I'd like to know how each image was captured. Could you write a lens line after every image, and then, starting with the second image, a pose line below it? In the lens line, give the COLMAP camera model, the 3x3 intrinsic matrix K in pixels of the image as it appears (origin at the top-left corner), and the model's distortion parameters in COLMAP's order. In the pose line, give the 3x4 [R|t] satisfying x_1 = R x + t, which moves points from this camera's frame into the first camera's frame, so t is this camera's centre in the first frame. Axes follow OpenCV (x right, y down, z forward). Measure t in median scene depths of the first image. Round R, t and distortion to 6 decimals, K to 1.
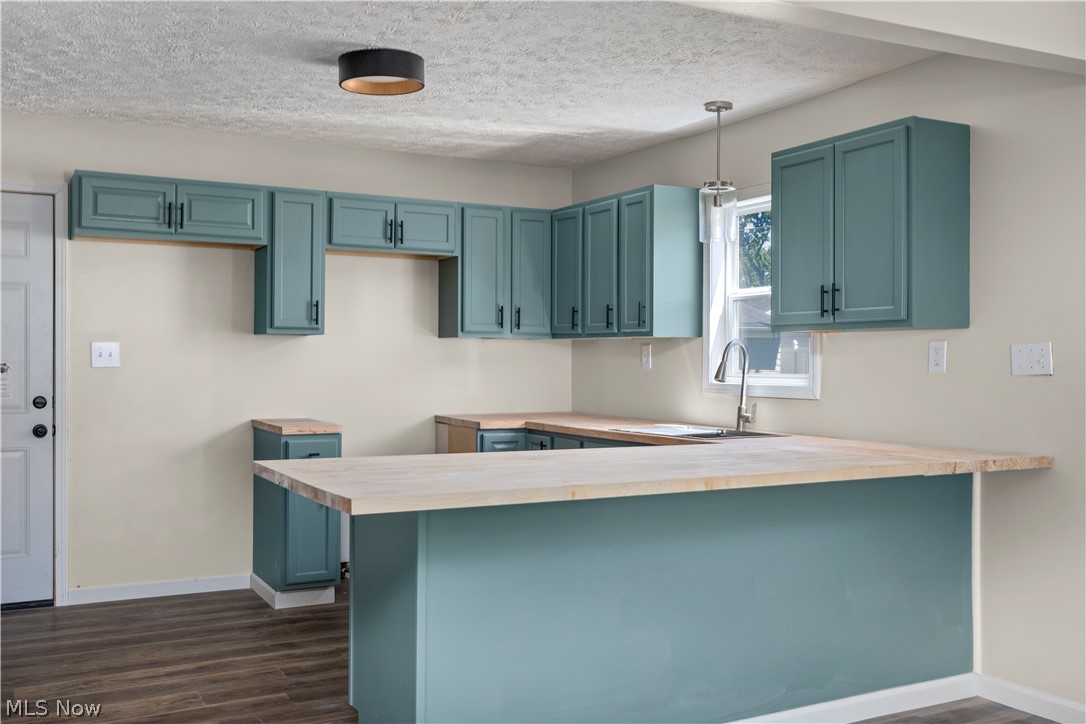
lens RADIAL K [[1051.2, 0, 546.5], [0, 1051.2, 369.6], [0, 0, 1]] dist [-0.014663, -0.004882]
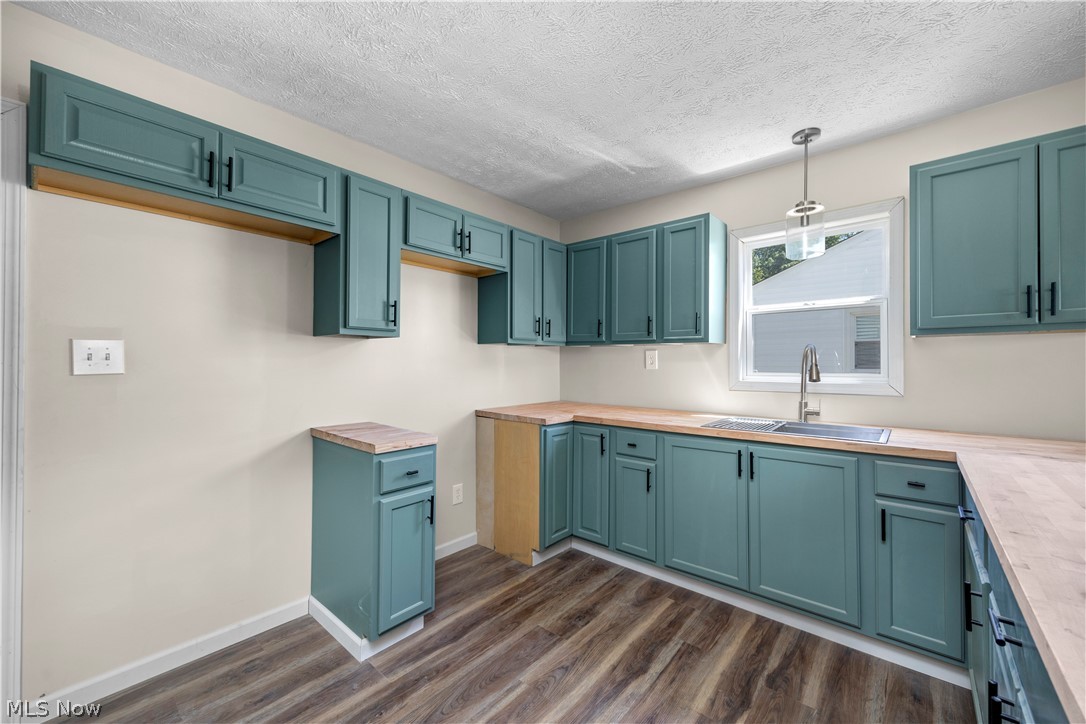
lens RADIAL K [[427.4, 0, 542.0], [0, 427.4, 359.1], [0, 0, 1]] dist [0.001274, -0.000207]
pose [[0.934309, -0.001495, 0.356460, -0.233318], [0.007122, 0.999870, -0.014475, -0.006482], [-0.356392, 0.016062, 0.934198, 0.597576]]
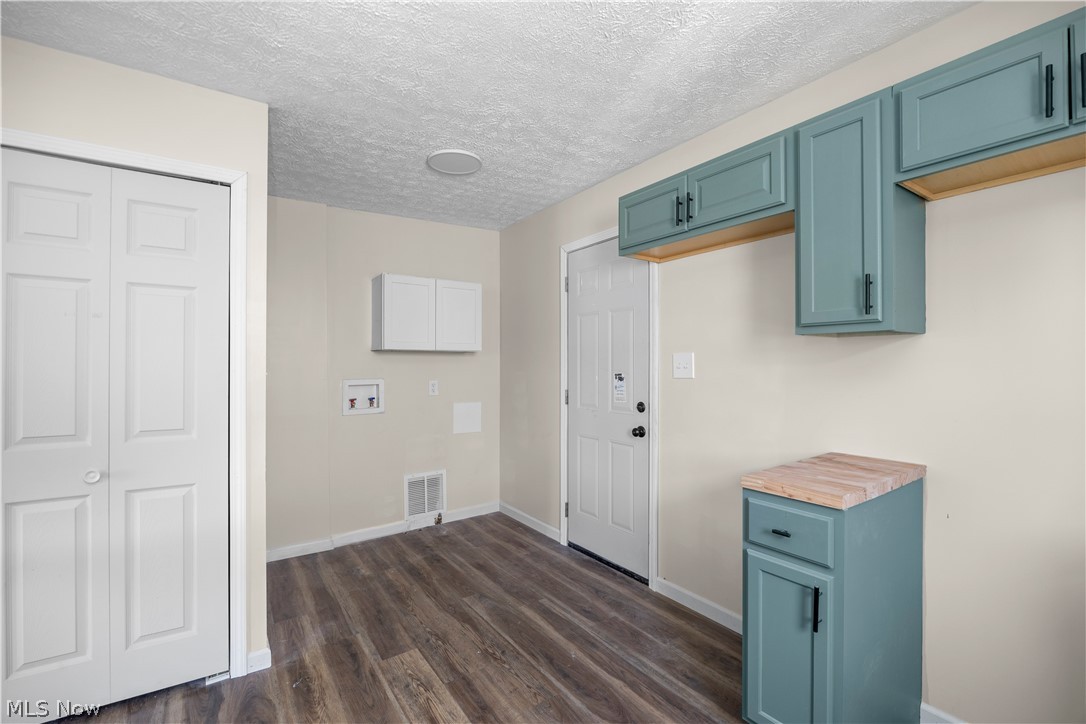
lens RADIAL K [[467.6, 0, 544.6], [0, 467.6, 364.2], [0, 0, 1]] dist [-0.017150, 0.000396]
pose [[0.114217, -0.010464, -0.993401, 0.023124], [-0.007730, 0.999905, -0.011421, -0.009427], [0.993426, 0.008983, 0.114125, 0.791275]]
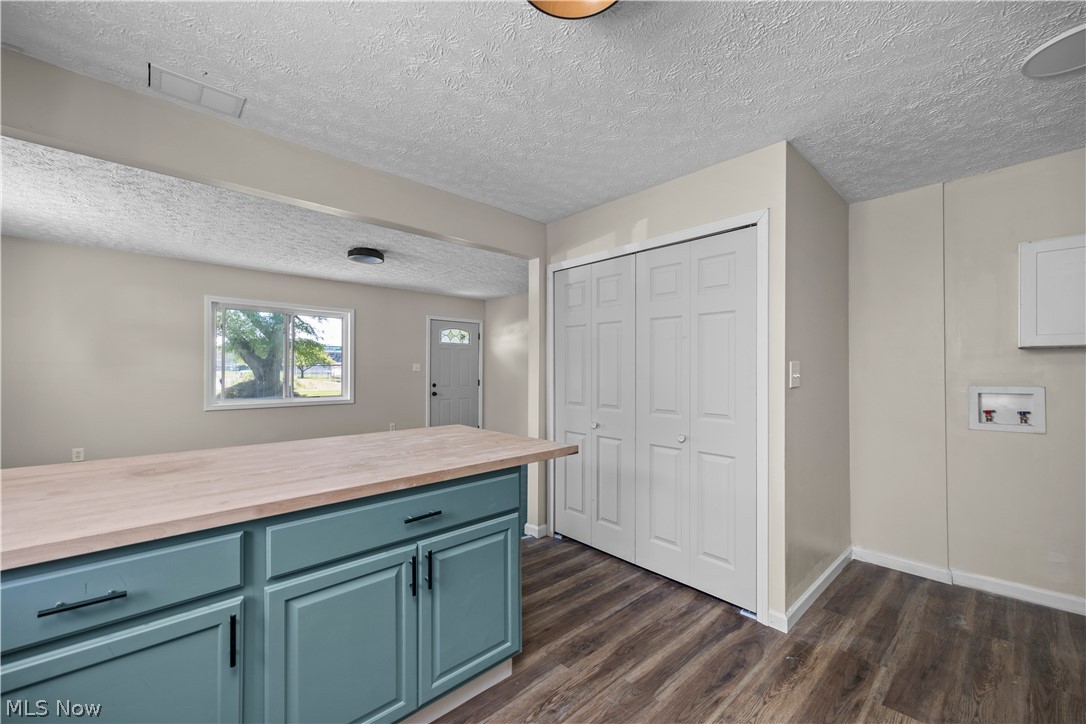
lens RADIAL K [[432.4, 0, 542.2], [0, 432.4, 367.7], [0, 0, 1]] dist [0.000209, -0.000173]
pose [[-0.966710, -0.006720, -0.255787, -0.051776], [-0.008091, 0.999958, 0.004309, -0.011694], [0.255747, 0.006235, -0.966724, 0.936447]]
